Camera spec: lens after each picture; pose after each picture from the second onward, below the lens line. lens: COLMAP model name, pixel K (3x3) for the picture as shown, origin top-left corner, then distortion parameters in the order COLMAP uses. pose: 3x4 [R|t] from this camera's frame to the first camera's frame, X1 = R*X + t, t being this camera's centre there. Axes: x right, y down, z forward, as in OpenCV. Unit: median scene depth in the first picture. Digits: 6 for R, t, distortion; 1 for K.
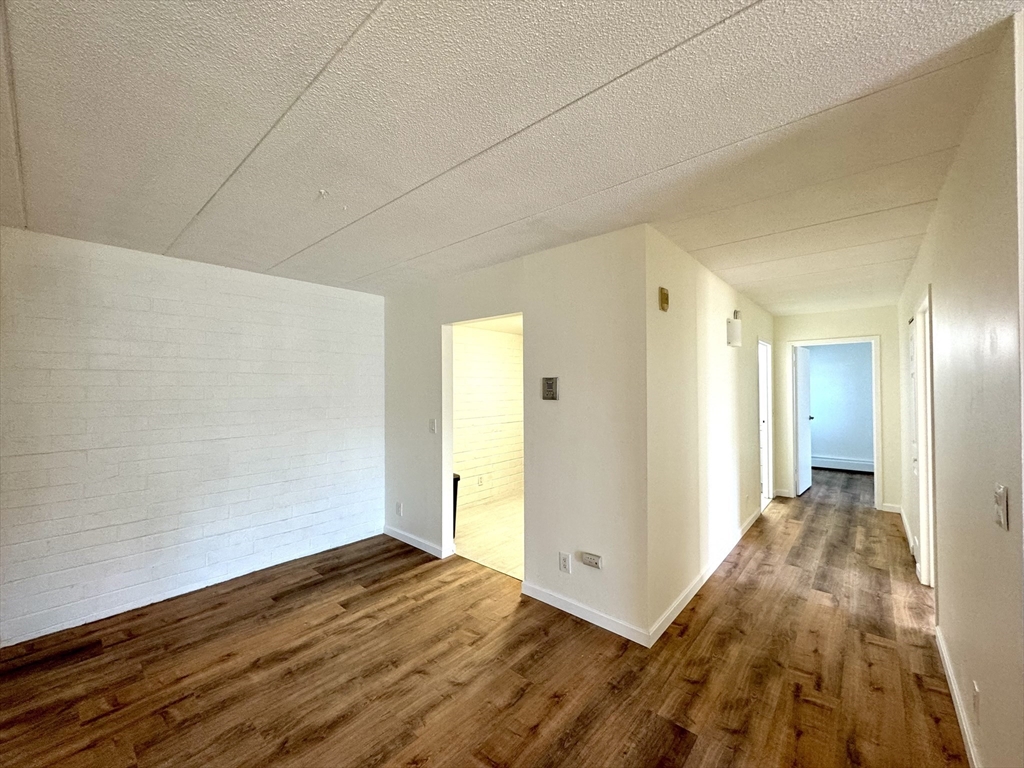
lens RADIAL K [[406.7, 0, 511.4], [0, 406.7, 384.1], [0, 0, 1]] dist [-0.003554, 0.000369]
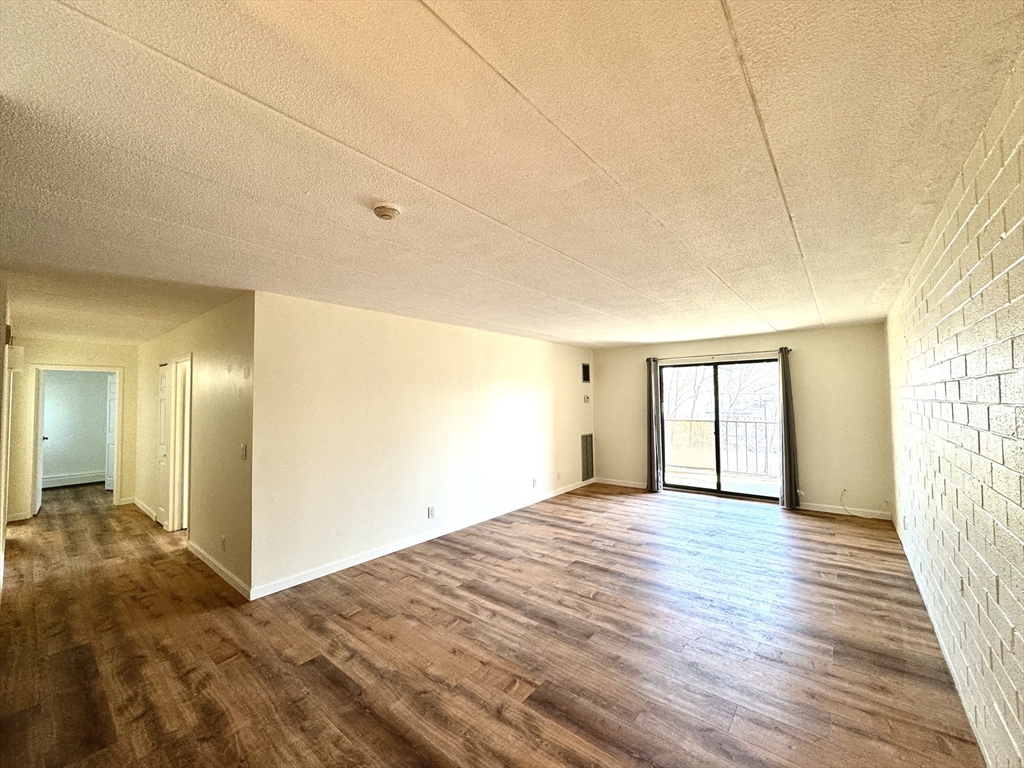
lens RADIAL K [[406.7, 0, 510.4], [0, 406.7, 384.0], [0, 0, 1]] dist [-0.003554, 0.000369]
pose [[-0.027809, 0.044975, 0.998601, -0.647728], [-0.001565, 0.998984, -0.045036, -0.020191], [-0.999612, -0.002815, -0.027710, -0.301956]]
